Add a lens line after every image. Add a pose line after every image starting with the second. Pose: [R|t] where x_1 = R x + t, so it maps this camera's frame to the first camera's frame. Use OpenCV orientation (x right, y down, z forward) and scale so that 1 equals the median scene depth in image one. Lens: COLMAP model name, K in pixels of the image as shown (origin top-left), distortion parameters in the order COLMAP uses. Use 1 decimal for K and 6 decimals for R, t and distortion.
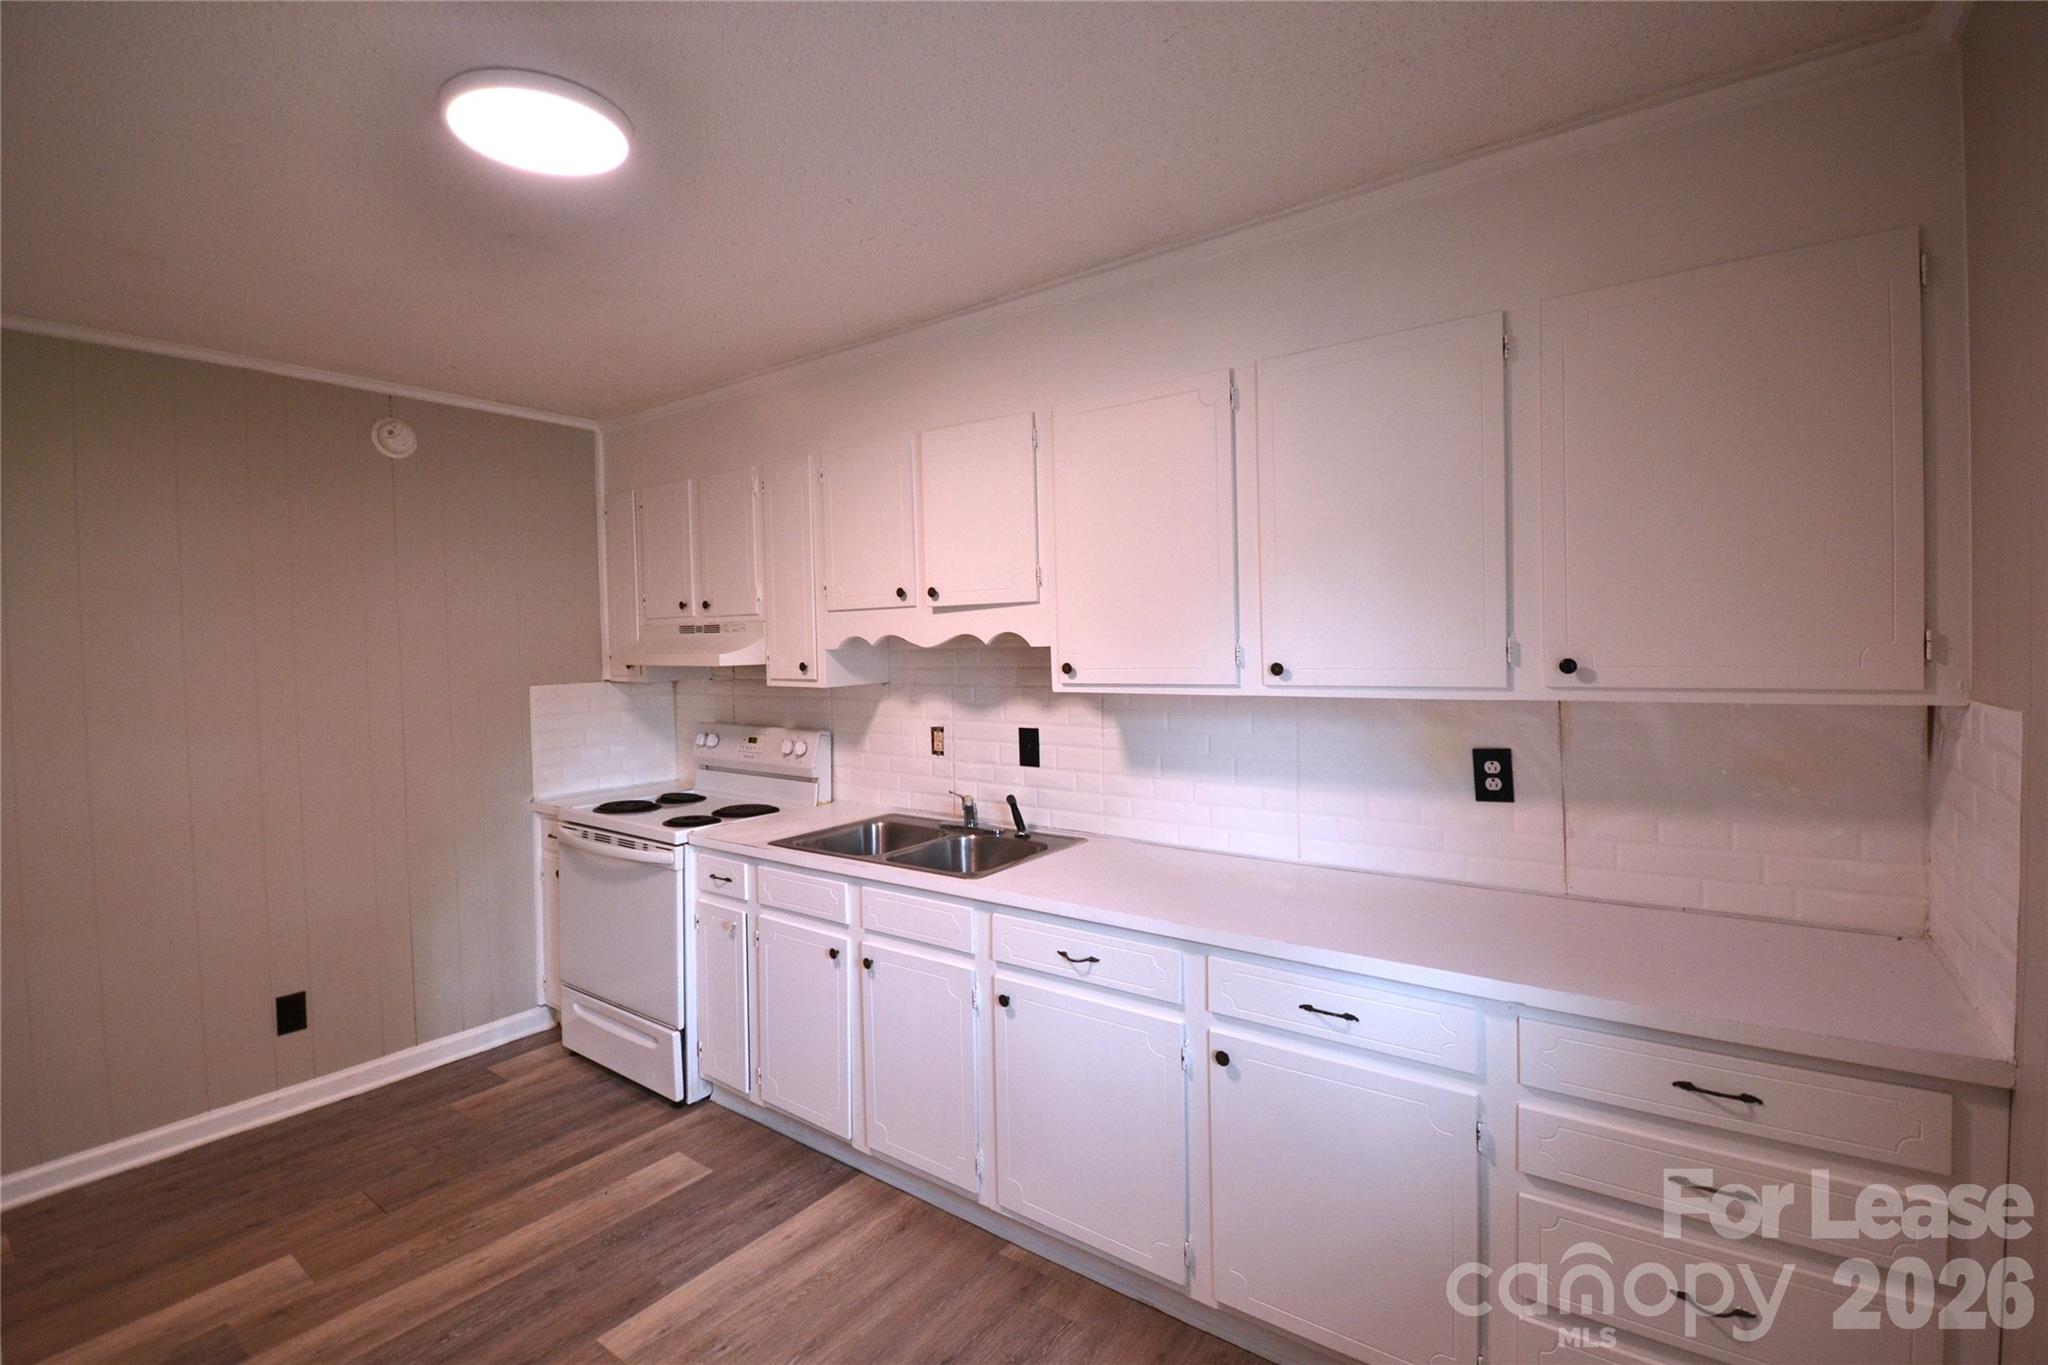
lens RADIAL K [[913.6, 0, 1026.5], [0, 913.6, 668.0], [0, 0, 1]] dist [0.017039, -0.022303]
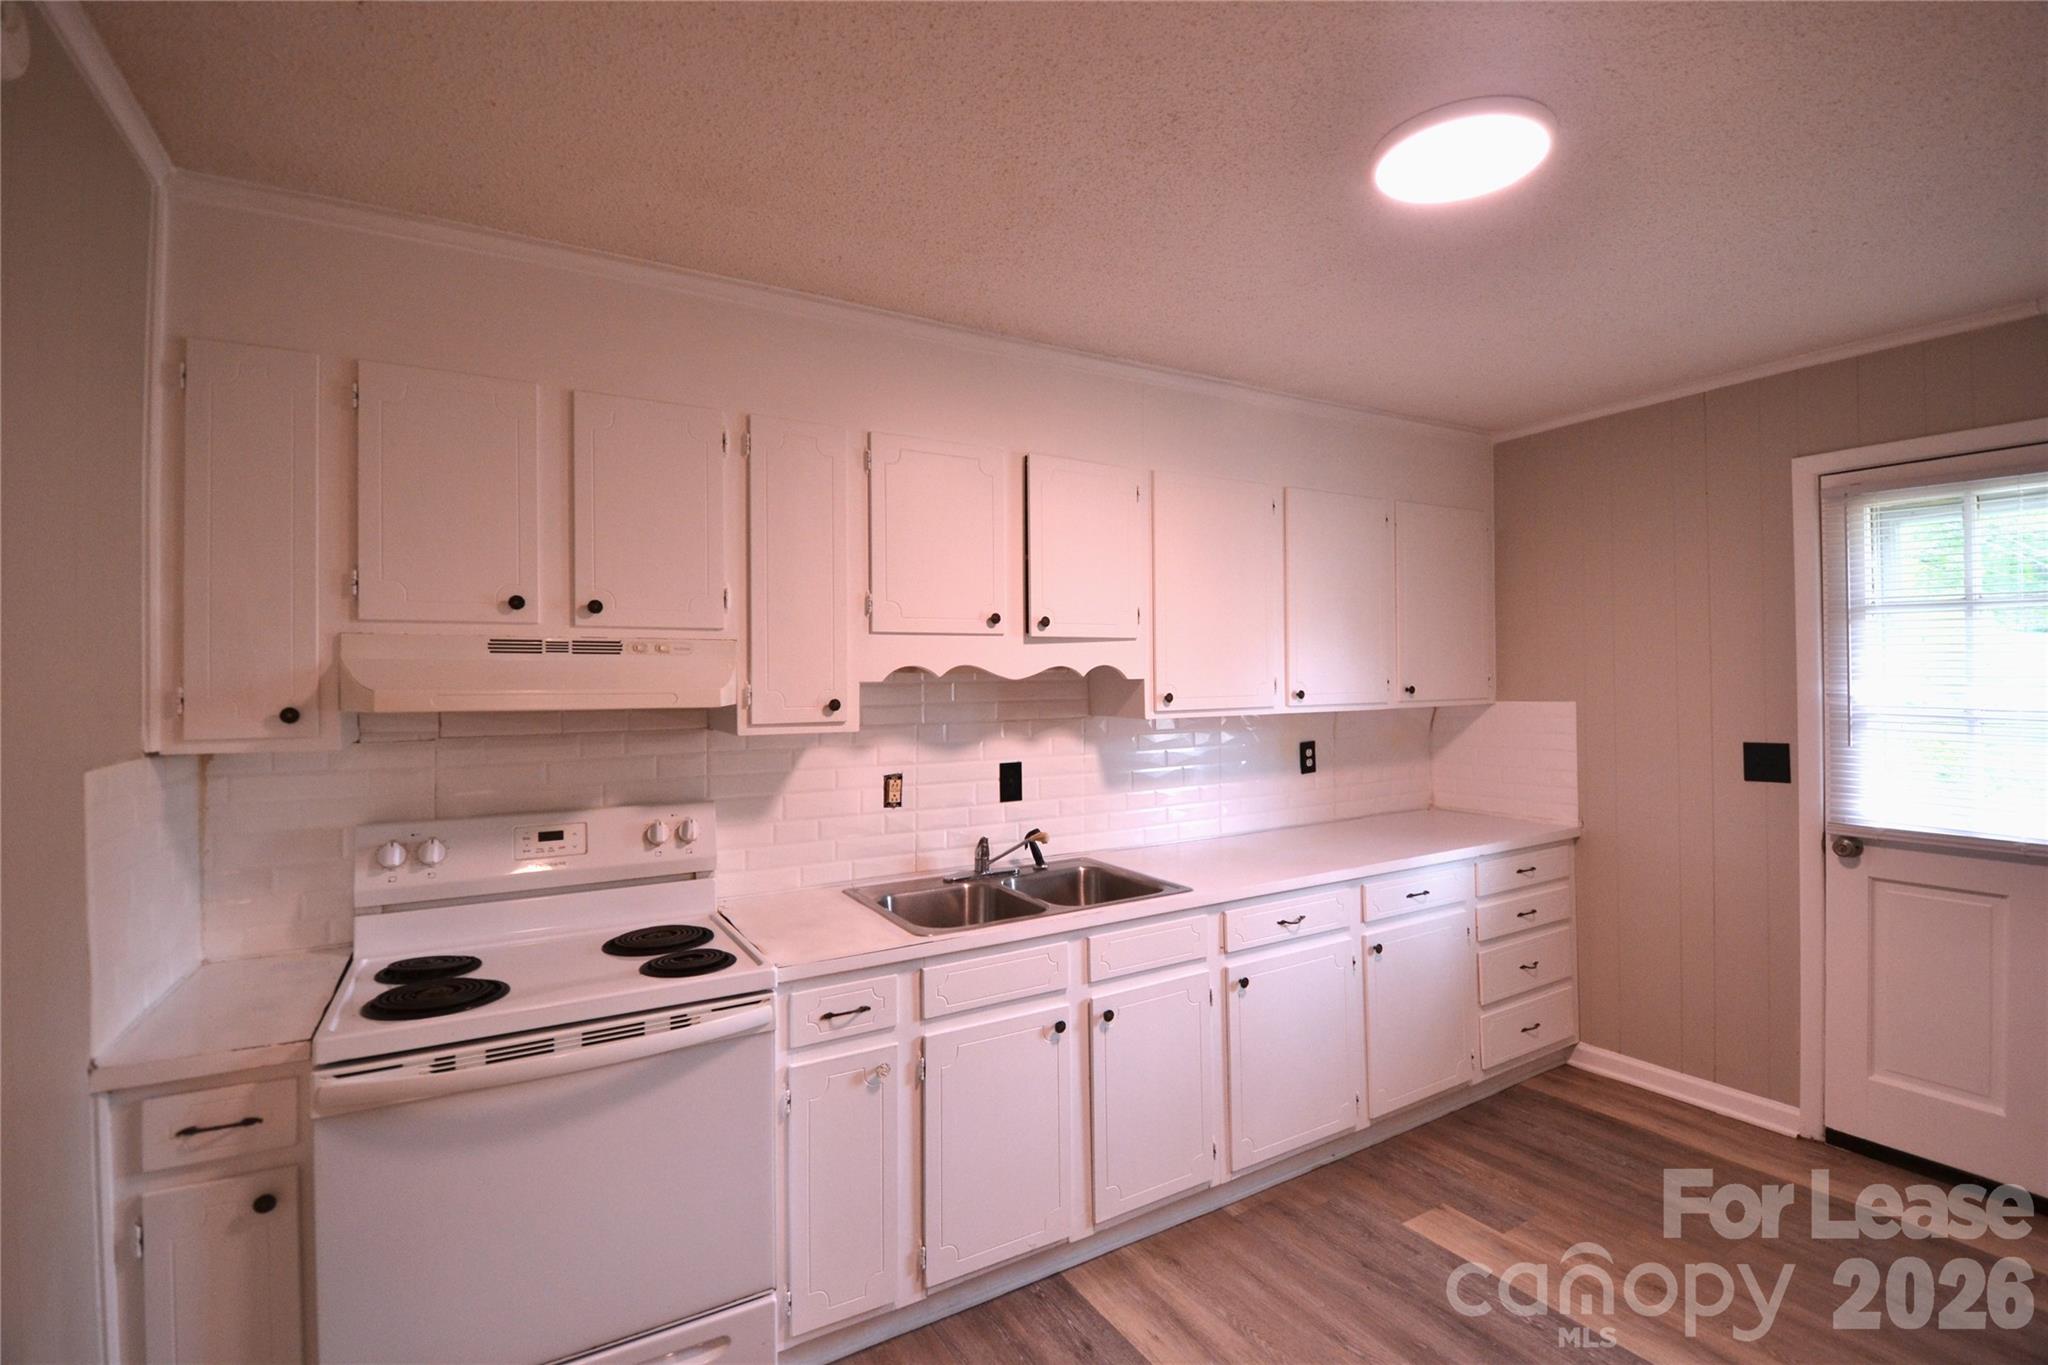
lens RADIAL K [[913.6, 0, 1026.5], [0, 913.6, 668.0], [0, 0, 1]] dist [0.017039, -0.022303]
pose [[0.390080, 0.024561, 0.920453, -0.937206], [0.028551, 0.998841, -0.038753, 0.001956], [-0.920338, 0.041397, 0.388927, 0.609599]]
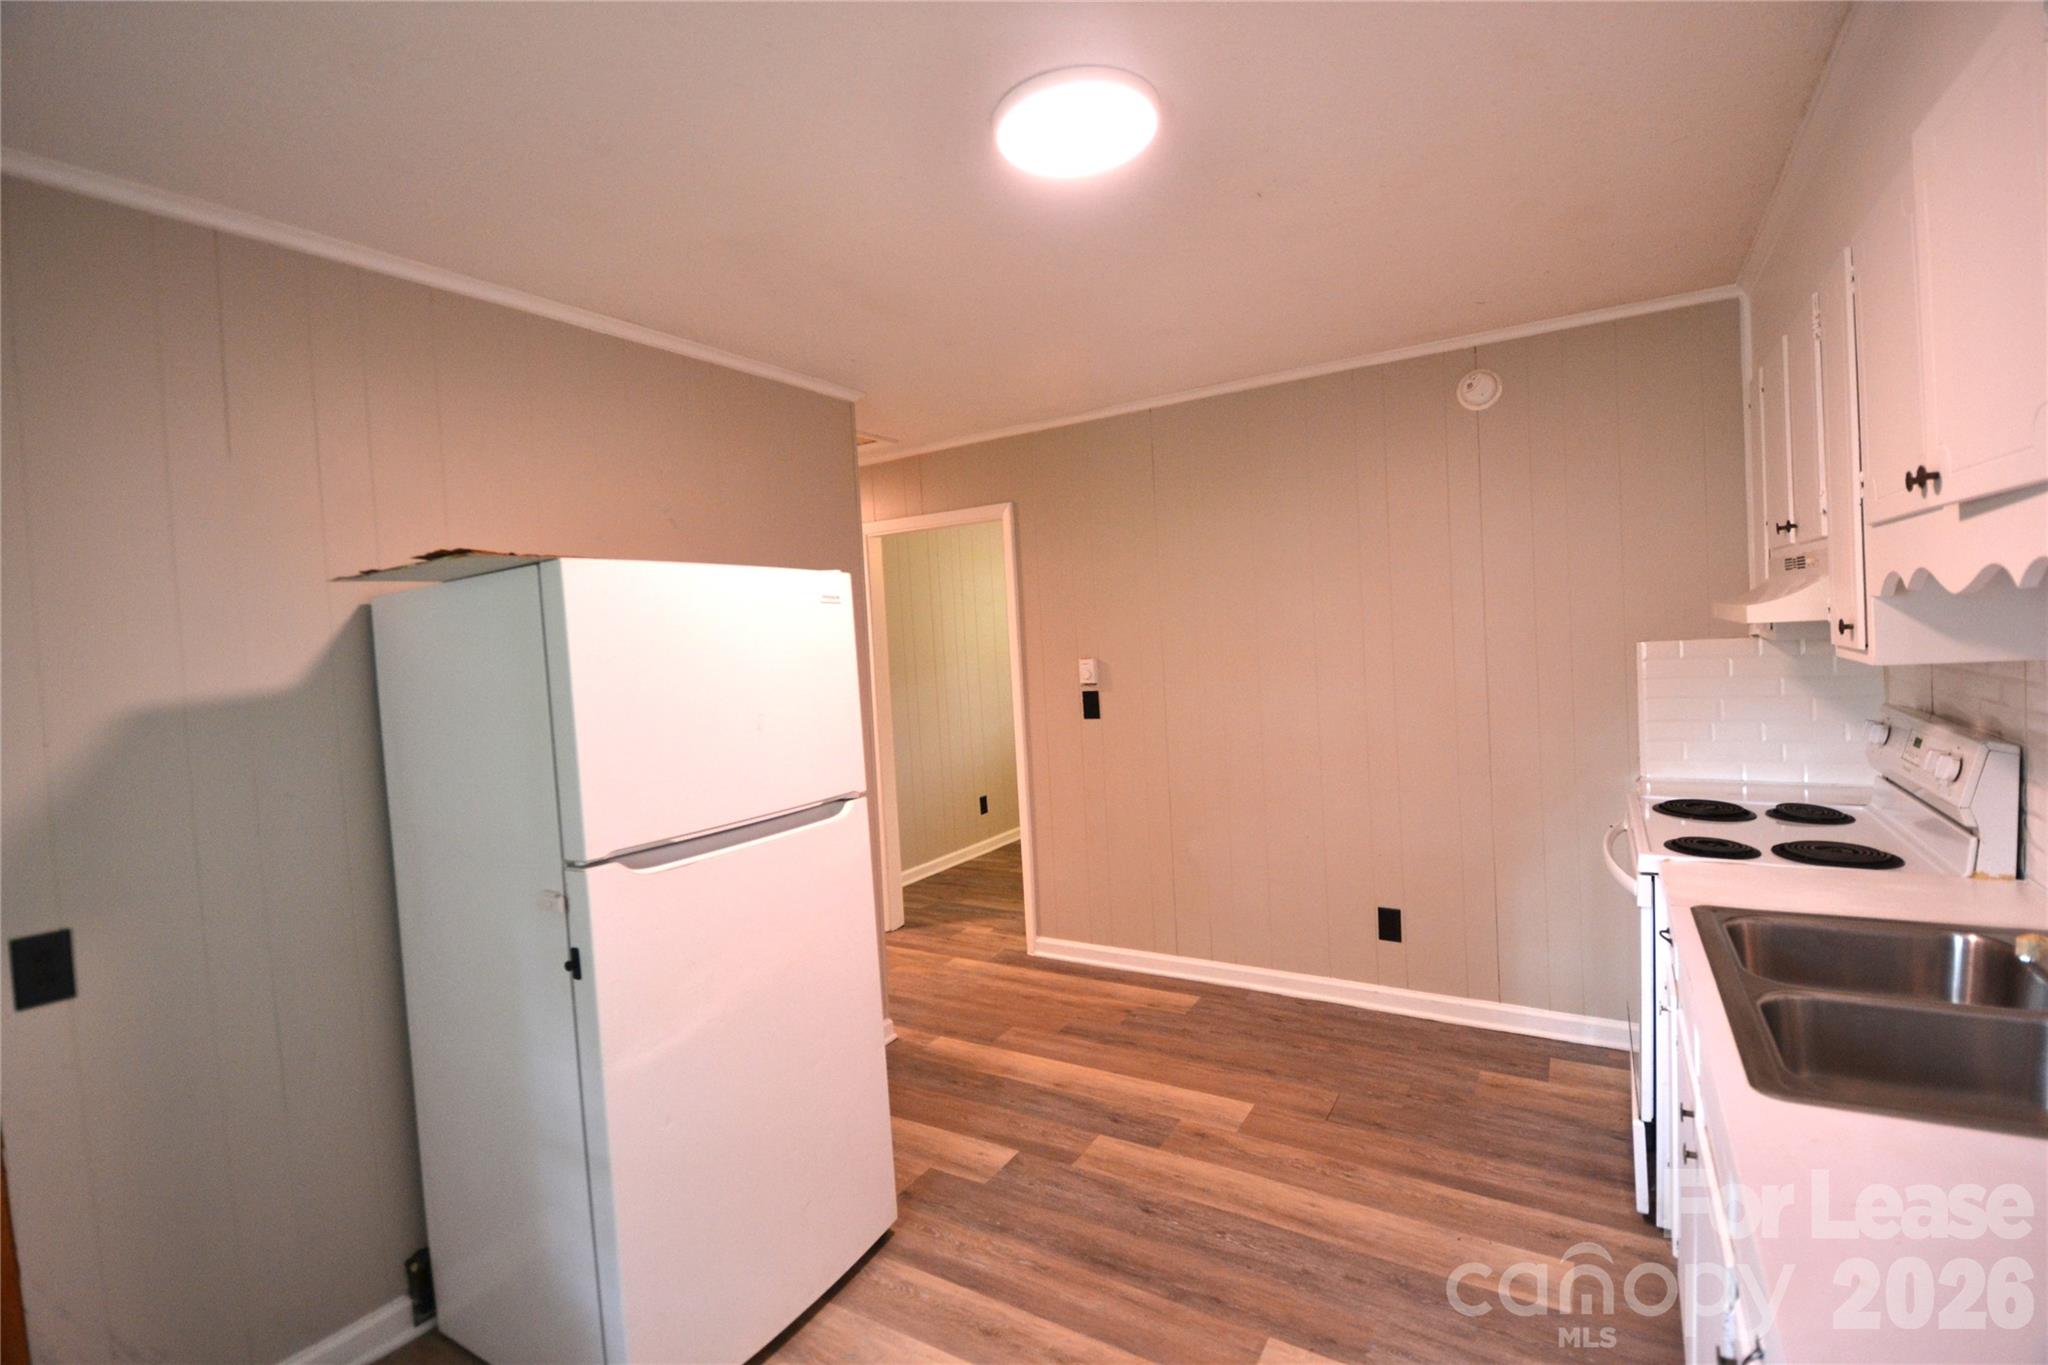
lens RADIAL K [[913.6, 0, 1026.5], [0, 913.6, 668.0], [0, 0, 1]] dist [0.017039, -0.022303]
pose [[0.088482, 0.052560, -0.994690, 0.299811], [0.026176, 0.998139, 0.055071, -0.021365], [0.995734, -0.030910, 0.086942, 0.475568]]
